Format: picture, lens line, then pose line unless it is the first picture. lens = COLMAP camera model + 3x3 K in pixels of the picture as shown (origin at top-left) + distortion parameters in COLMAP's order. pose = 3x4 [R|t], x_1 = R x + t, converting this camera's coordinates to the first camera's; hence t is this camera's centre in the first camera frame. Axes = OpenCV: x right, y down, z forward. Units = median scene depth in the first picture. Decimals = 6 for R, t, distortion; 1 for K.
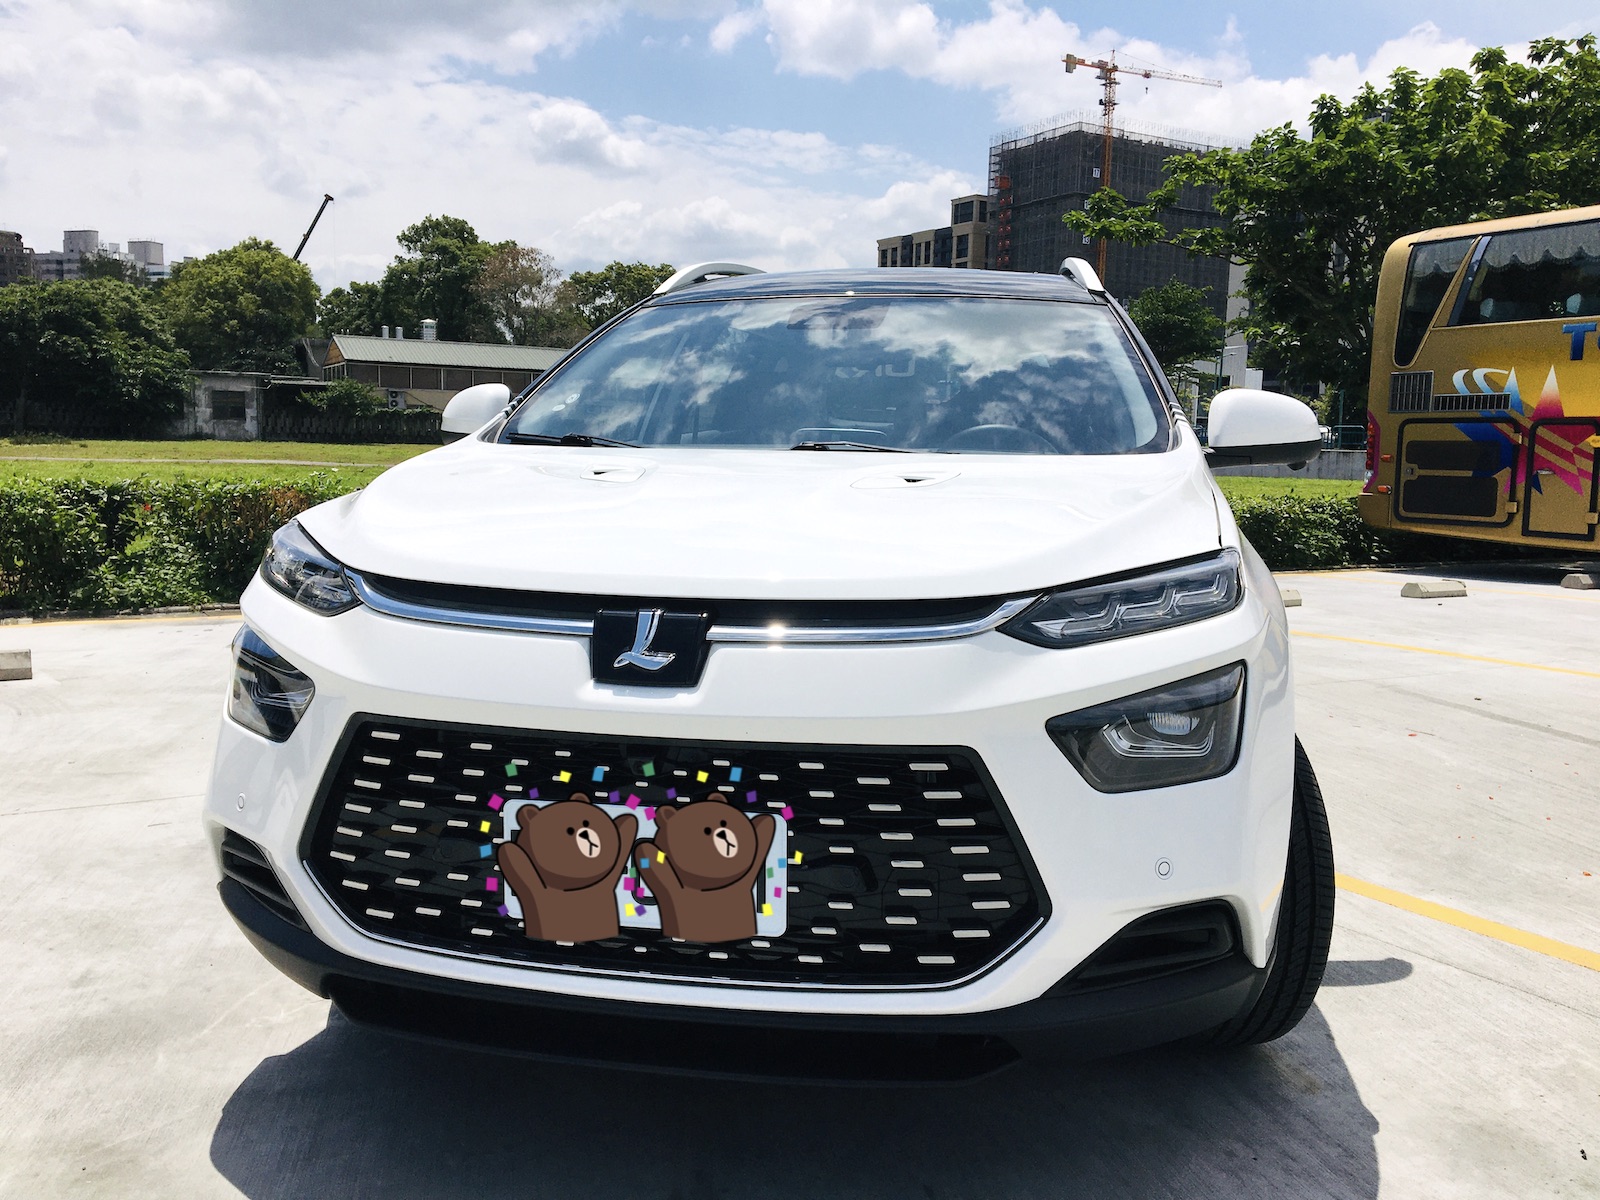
lens RADIAL K [[1395.3, 0, 801.2], [0, 1395.3, 573.6], [0, 0, 1]] dist [0.094763, -0.140326]
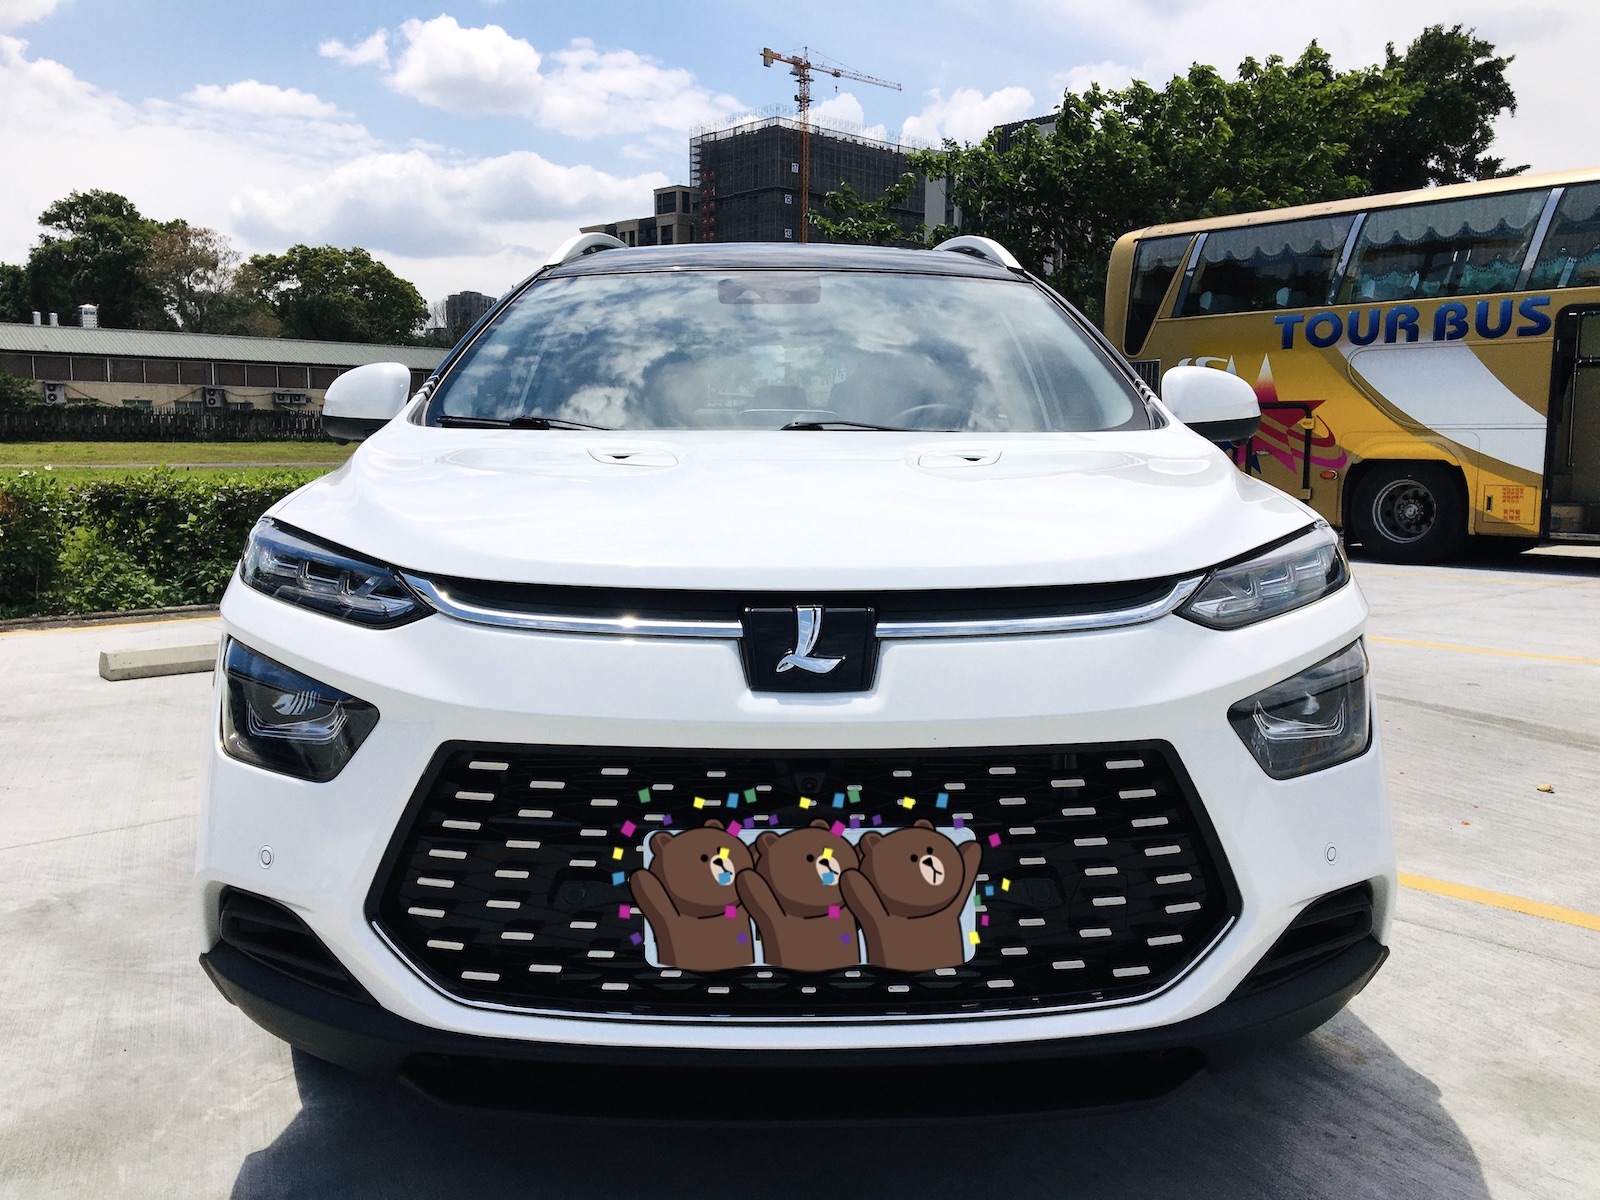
lens RADIAL K [[1395.3, 0, 801.2], [0, 1395.3, 573.6], [0, 0, 1]] dist [0.094763, -0.140326]
pose [[0.976011, -0.034222, 0.215013, -0.236134], [0.033079, 0.999413, 0.008914, -0.001886], [-0.215192, -0.001588, 0.976570, 0.108128]]
